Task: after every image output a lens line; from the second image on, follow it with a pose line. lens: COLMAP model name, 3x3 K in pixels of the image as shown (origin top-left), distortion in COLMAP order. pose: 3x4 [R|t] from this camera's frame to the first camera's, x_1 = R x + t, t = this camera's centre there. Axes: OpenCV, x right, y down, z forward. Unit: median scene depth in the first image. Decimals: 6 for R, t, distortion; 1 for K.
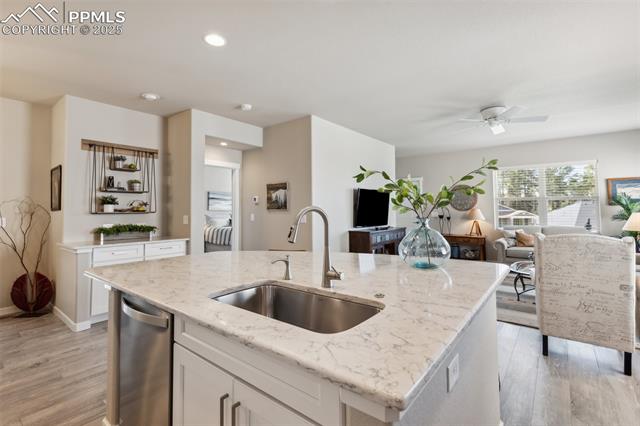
lens RADIAL K [[297.7, 0, 322.1], [0, 297.7, 196.9], [0, 0, 1]] dist [-0.000800, -0.000220]
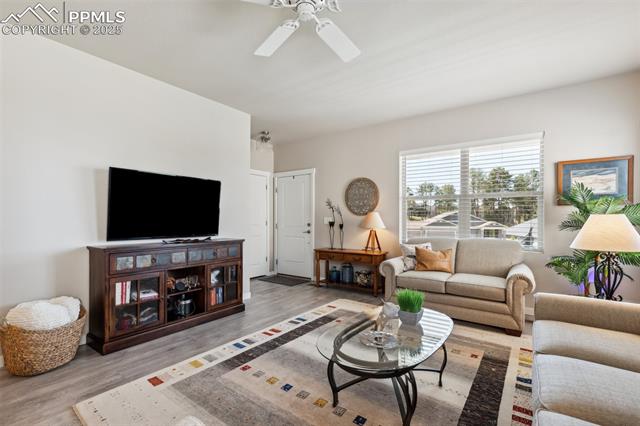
lens RADIAL K [[290.7, 0, 322.4], [0, 290.7, 221.0], [0, 0, 1]] dist [0.001130, 0.000382]
pose [[0.998843, 0.008166, 0.047385, 0.422757], [-0.010376, 0.998861, 0.046567, 0.034862], [-0.046951, -0.047005, 0.997791, 0.394741]]
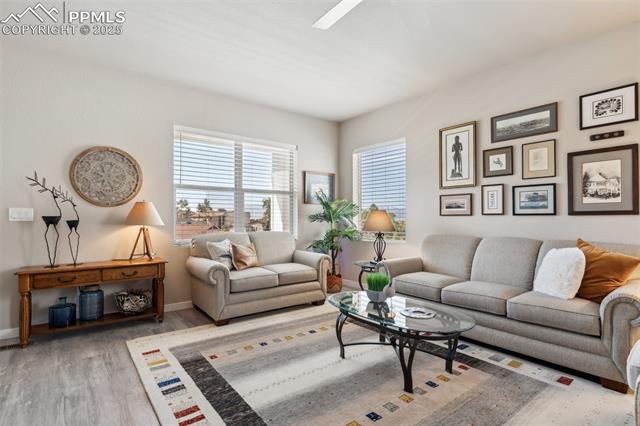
lens RADIAL K [[326.9, 0, 320.0], [0, 326.9, 213.0], [0, 0, 1]] dist [0.000237, -0.000222]
pose [[0.237516, 0.019530, 0.971187, 0.096098], [-0.040206, 0.999139, -0.010259, 0.058535], [-0.970551, -0.036611, 0.238097, 0.698507]]
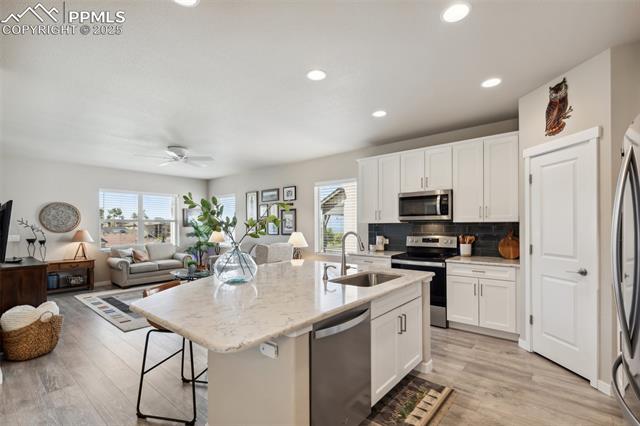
lens RADIAL K [[290.7, 0, 322.4], [0, 290.7, 221.0], [0, 0, 1]] dist [0.001130, 0.000382]
pose [[0.020454, 0.019208, 0.999606, -0.427590], [-0.033132, 0.999279, -0.018524, 0.003866], [-0.999242, -0.032740, 0.021076, 0.269864]]
